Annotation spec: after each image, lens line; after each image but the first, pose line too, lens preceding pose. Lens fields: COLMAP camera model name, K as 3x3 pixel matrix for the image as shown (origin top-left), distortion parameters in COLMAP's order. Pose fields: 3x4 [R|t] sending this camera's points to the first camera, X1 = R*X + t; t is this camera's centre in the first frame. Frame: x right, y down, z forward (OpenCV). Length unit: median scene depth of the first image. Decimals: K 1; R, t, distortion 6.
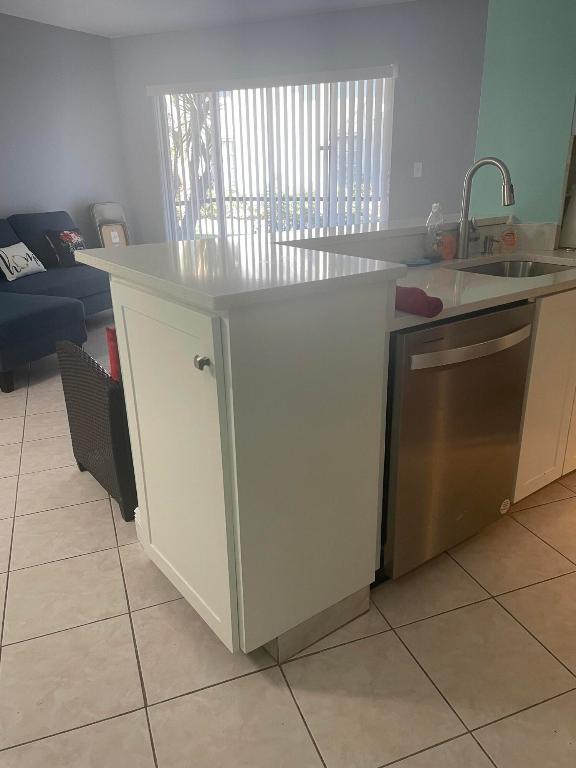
lens RADIAL K [[574.4, 0, 288.0], [0, 574.4, 384.0], [0, 0, 1]] dist [0.083466, -0.106282]
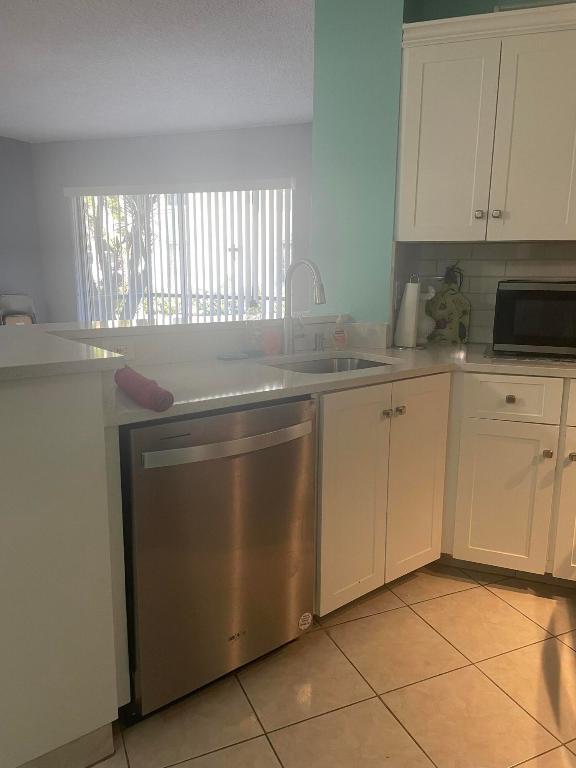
lens RADIAL K [[574.4, 0, 288.0], [0, 574.4, 384.0], [0, 0, 1]] dist [0.083466, -0.106282]
pose [[0.997771, 0.016163, 0.064751, 0.231915], [-0.005434, 0.986683, -0.162565, -0.005874], [-0.066516, 0.161850, 0.984571, 0.037697]]
